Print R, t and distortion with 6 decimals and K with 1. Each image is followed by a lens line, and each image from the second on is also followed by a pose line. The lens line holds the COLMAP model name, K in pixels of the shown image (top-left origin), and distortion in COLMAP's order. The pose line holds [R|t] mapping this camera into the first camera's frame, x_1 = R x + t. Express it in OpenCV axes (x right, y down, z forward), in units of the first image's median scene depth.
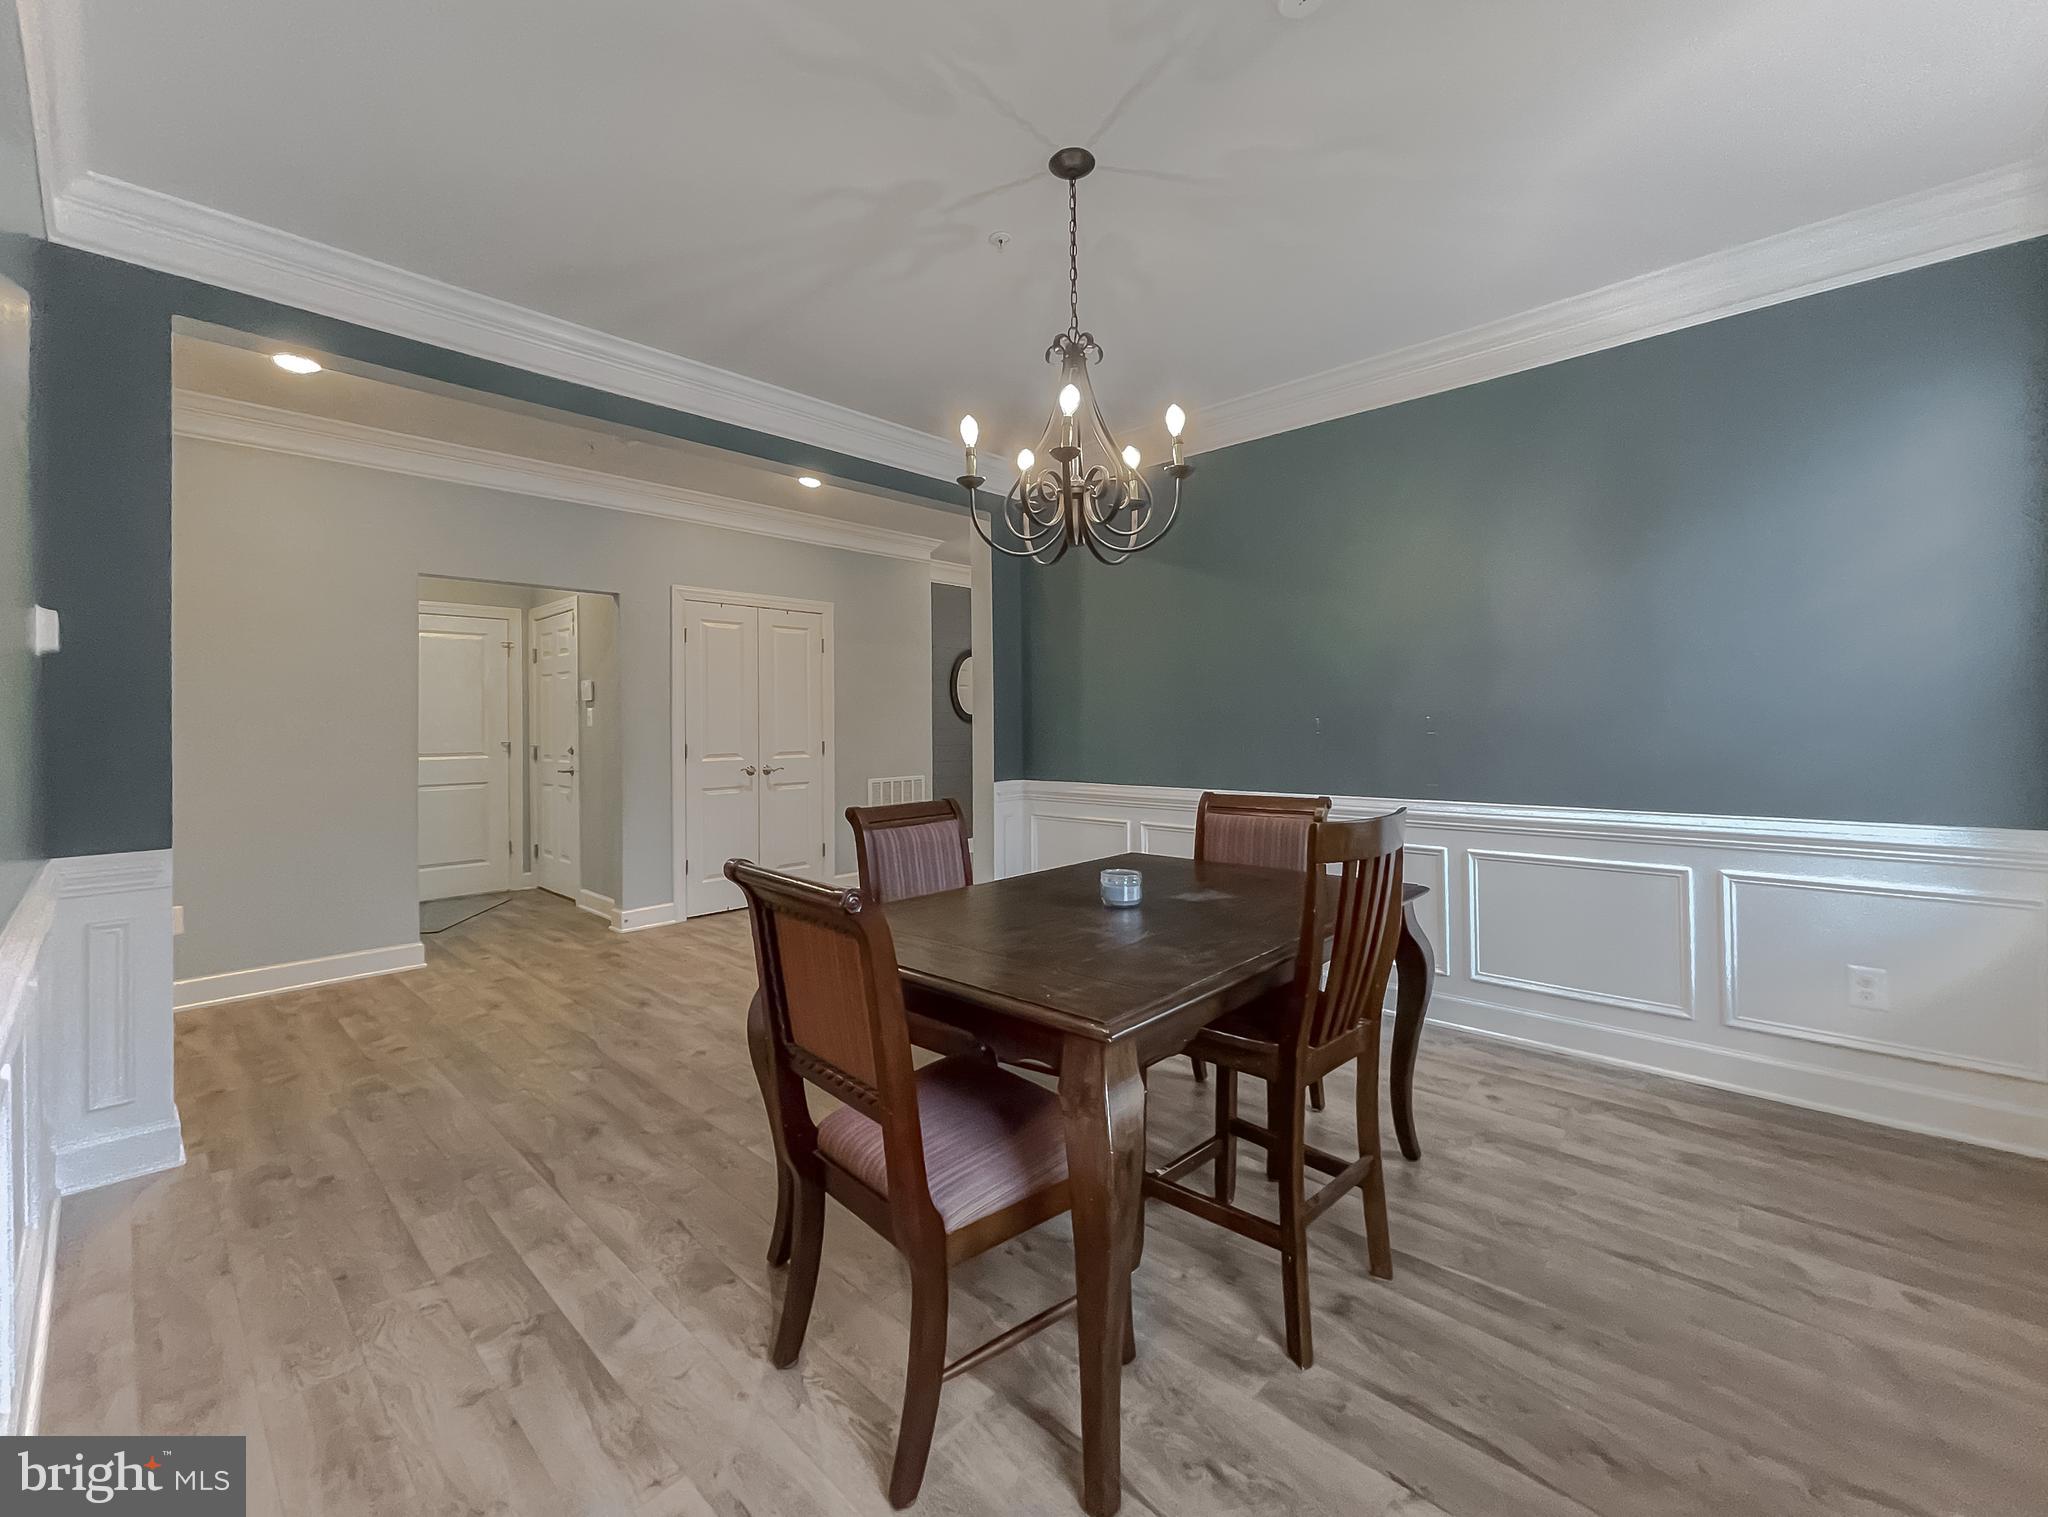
lens RADIAL K [[856.6, 0, 1026.3], [0, 856.6, 711.6], [0, 0, 1]] dist [-0.012289, -0.000136]
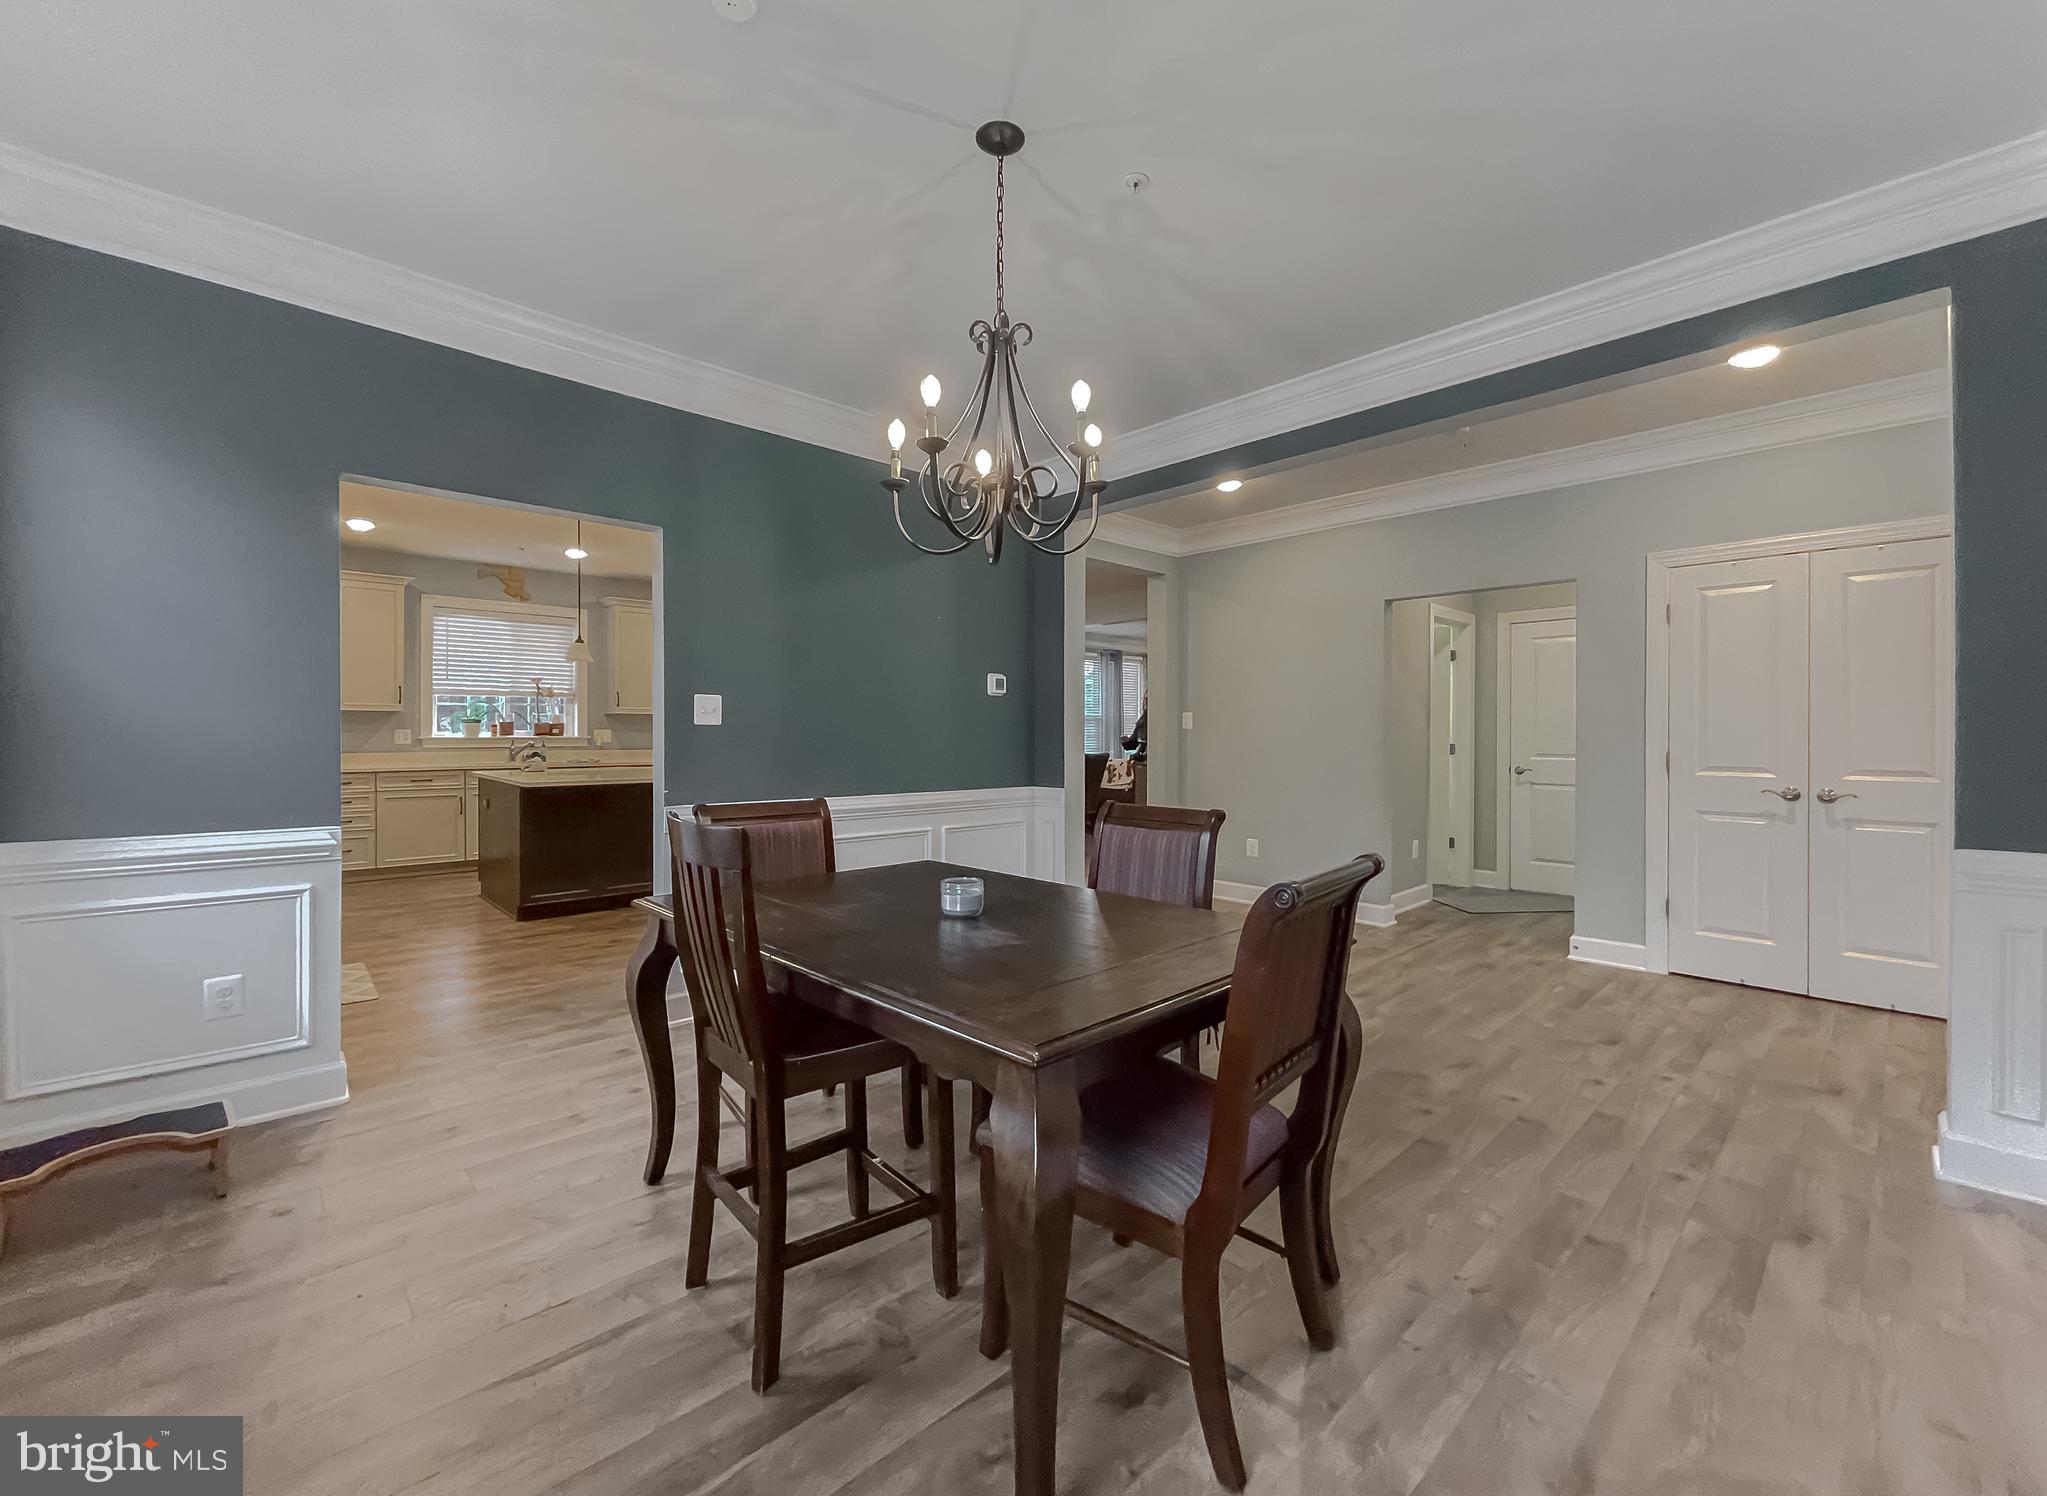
lens RADIAL K [[844.5, 0, 1003.3], [0, 844.5, 735.3], [0, 0, 1]] dist [0.001497, 0.000371]
pose [[-0.078250, 0.013347, -0.996844, 0.407875], [0.013238, 0.999836, 0.012348, 0.005236], [0.996846, -0.012230, -0.078414, 0.435451]]
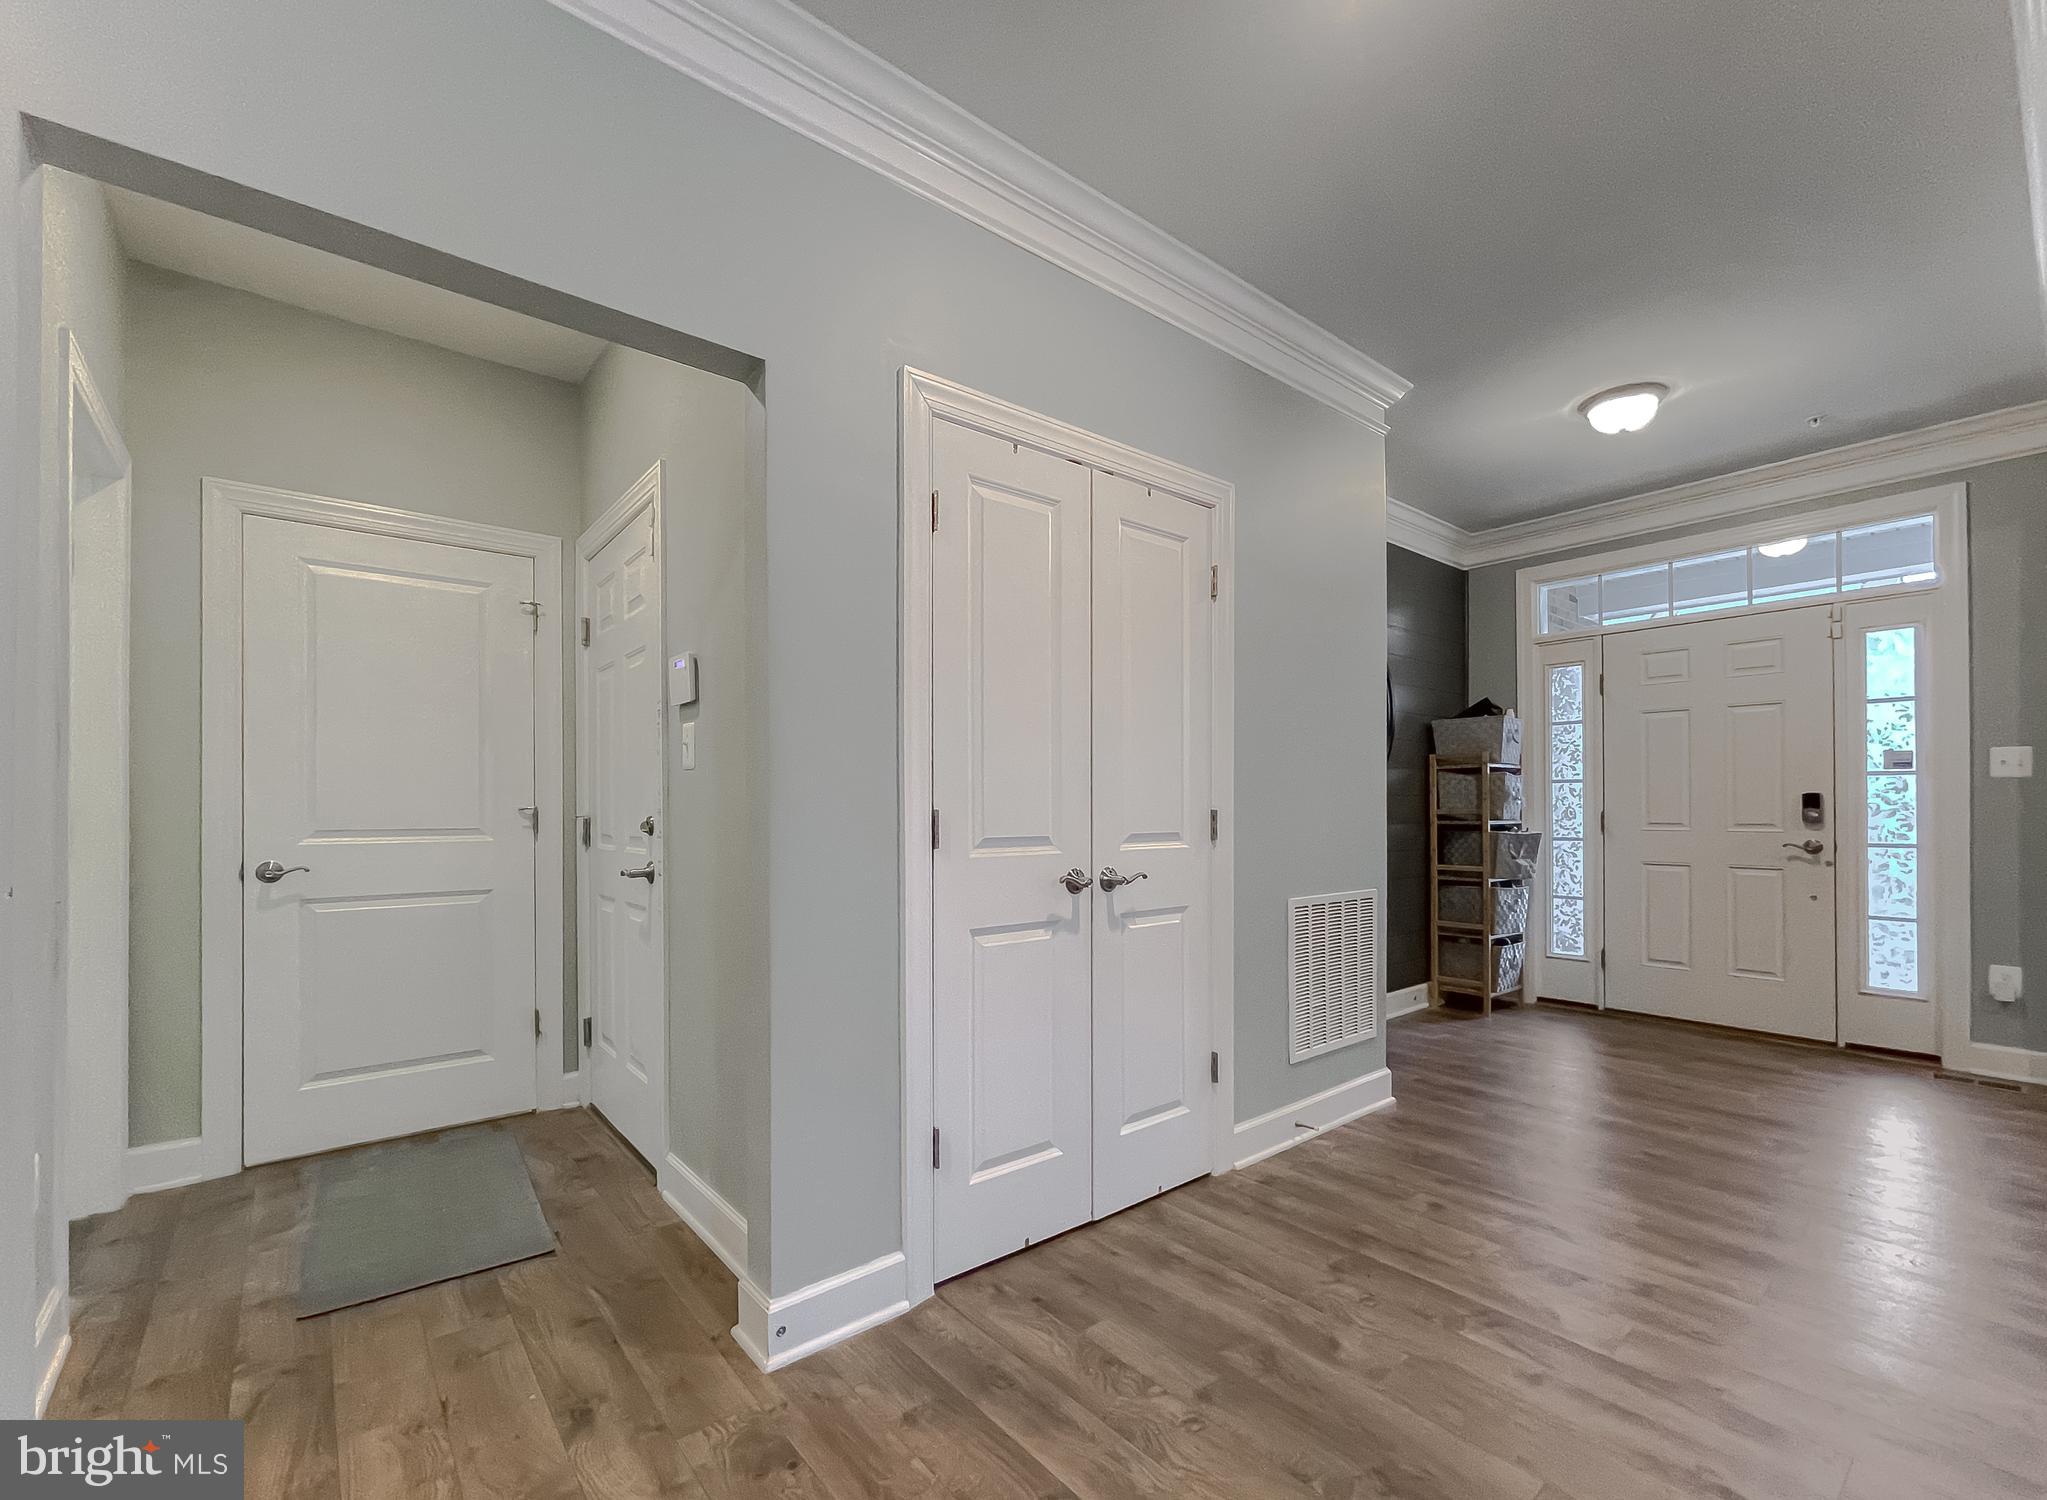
lens RADIAL K [[878.0, 0, 1019.1], [0, 878.0, 802.3], [0, 0, 1]] dist [0.002850, -0.000122]
pose [[0.991057, 0.006640, -0.133273, -0.300670], [-0.005641, 0.999953, 0.007869, 0.030409], [0.133319, -0.007047, 0.991048, 0.610041]]
